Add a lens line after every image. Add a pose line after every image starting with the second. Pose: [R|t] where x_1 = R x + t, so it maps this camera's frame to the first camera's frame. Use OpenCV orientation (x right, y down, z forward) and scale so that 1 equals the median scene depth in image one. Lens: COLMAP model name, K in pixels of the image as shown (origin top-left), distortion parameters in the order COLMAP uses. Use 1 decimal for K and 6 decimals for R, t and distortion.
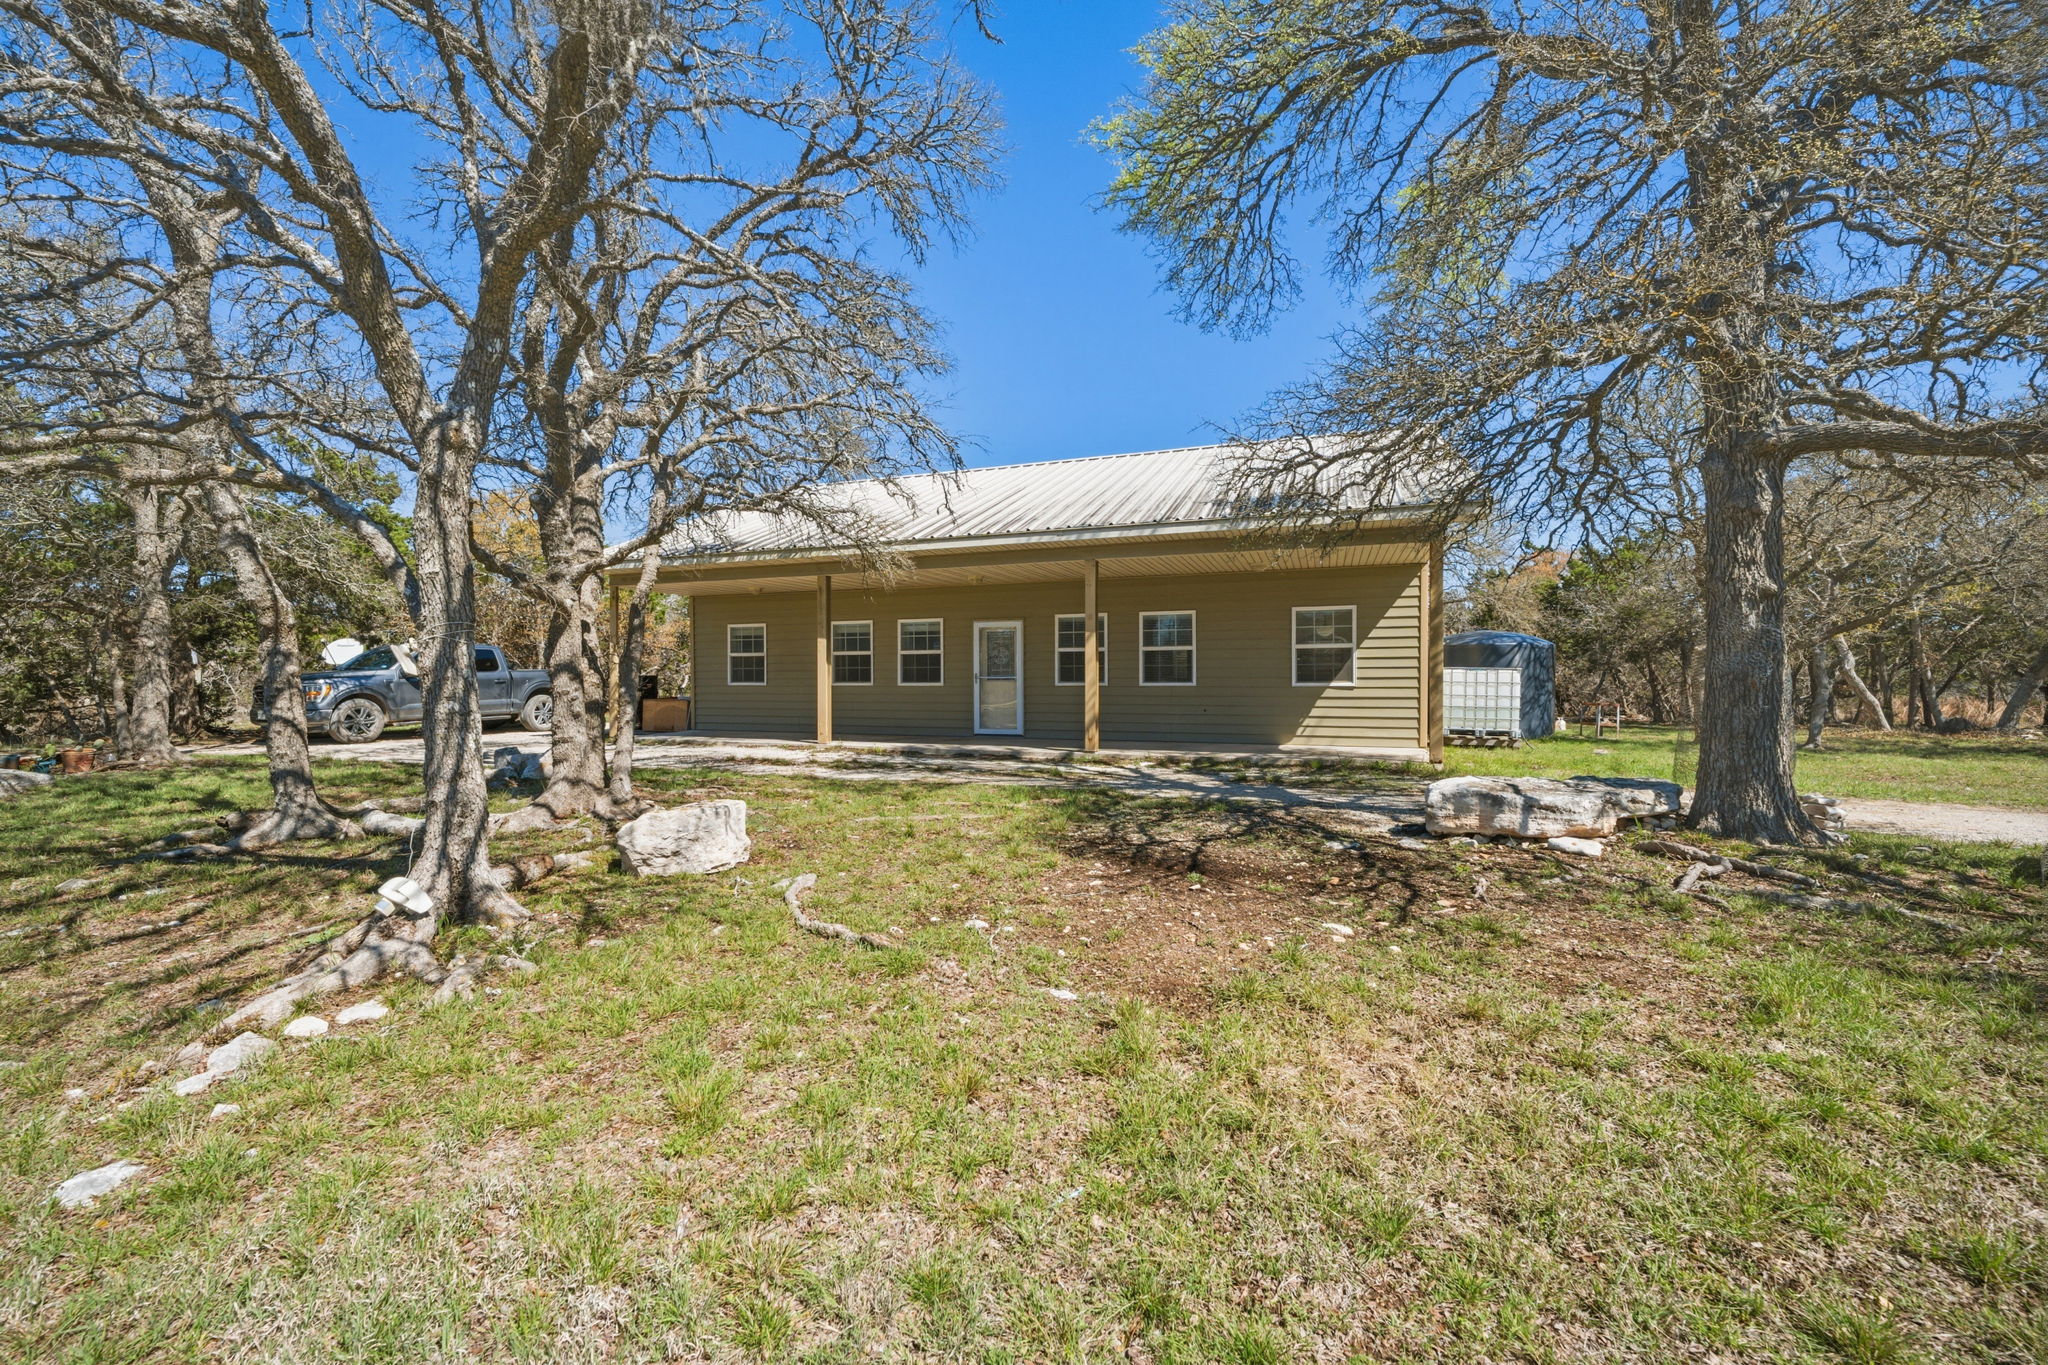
lens RADIAL K [[837.4, 0, 1017.2], [0, 837.4, 683.1], [0, 0, 1]] dist [-0.001258, 0.000145]
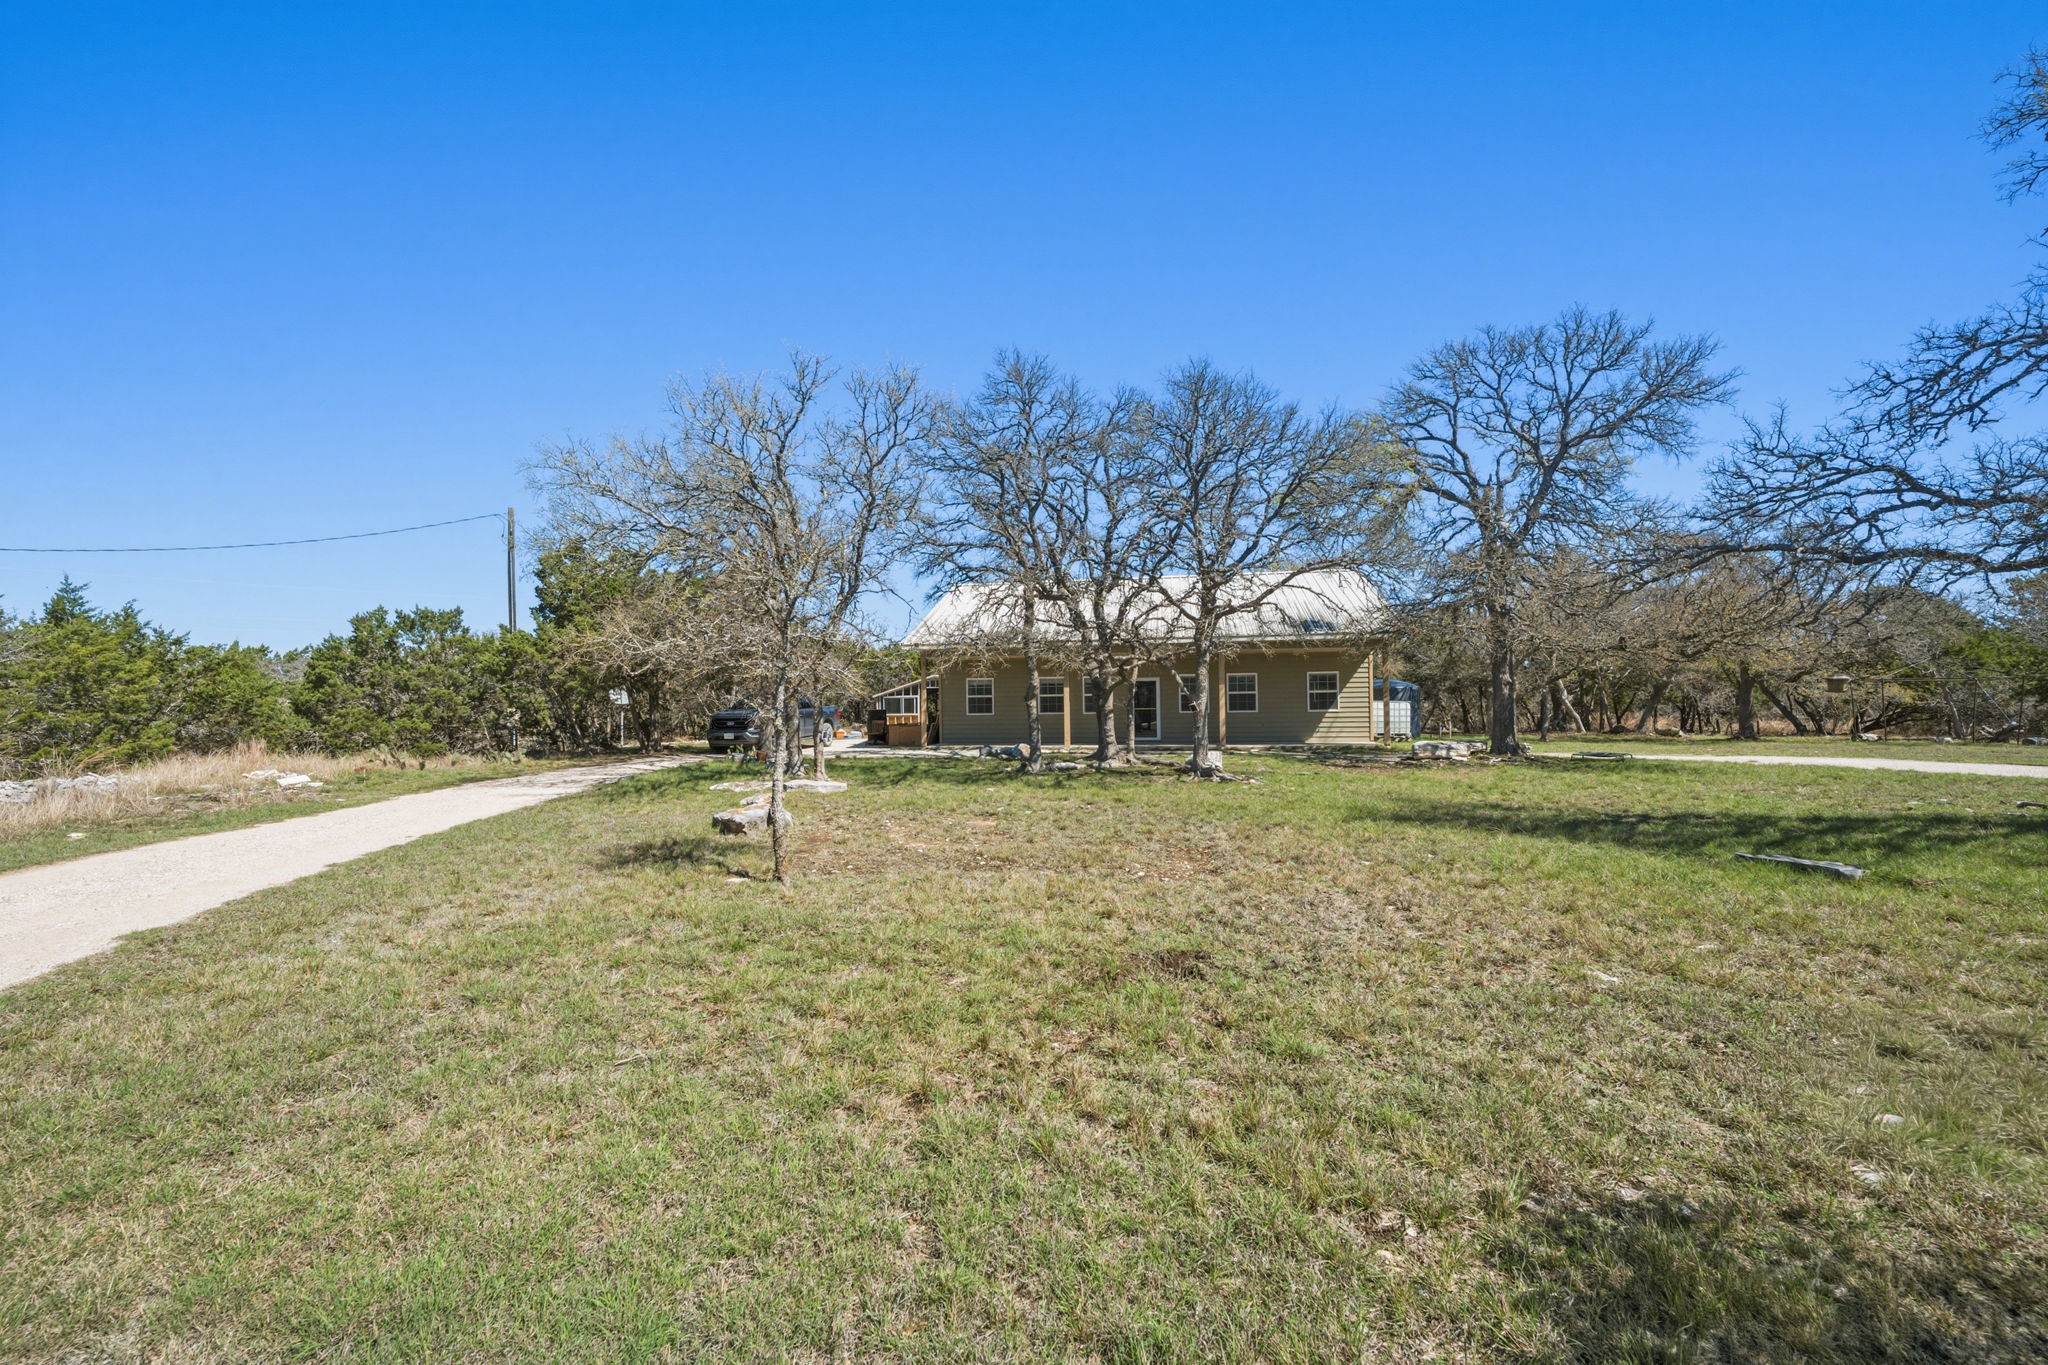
lens RADIAL K [[837.4, 0, 1017.2], [0, 837.4, 683.1], [0, 0, 1]] dist [-0.001258, 0.000145]
pose [[0.985173, -0.009116, 0.171319, -0.690373], [0.015430, 0.999249, -0.035556, -0.004392], [-0.170866, 0.037672, 0.984574, -0.834884]]
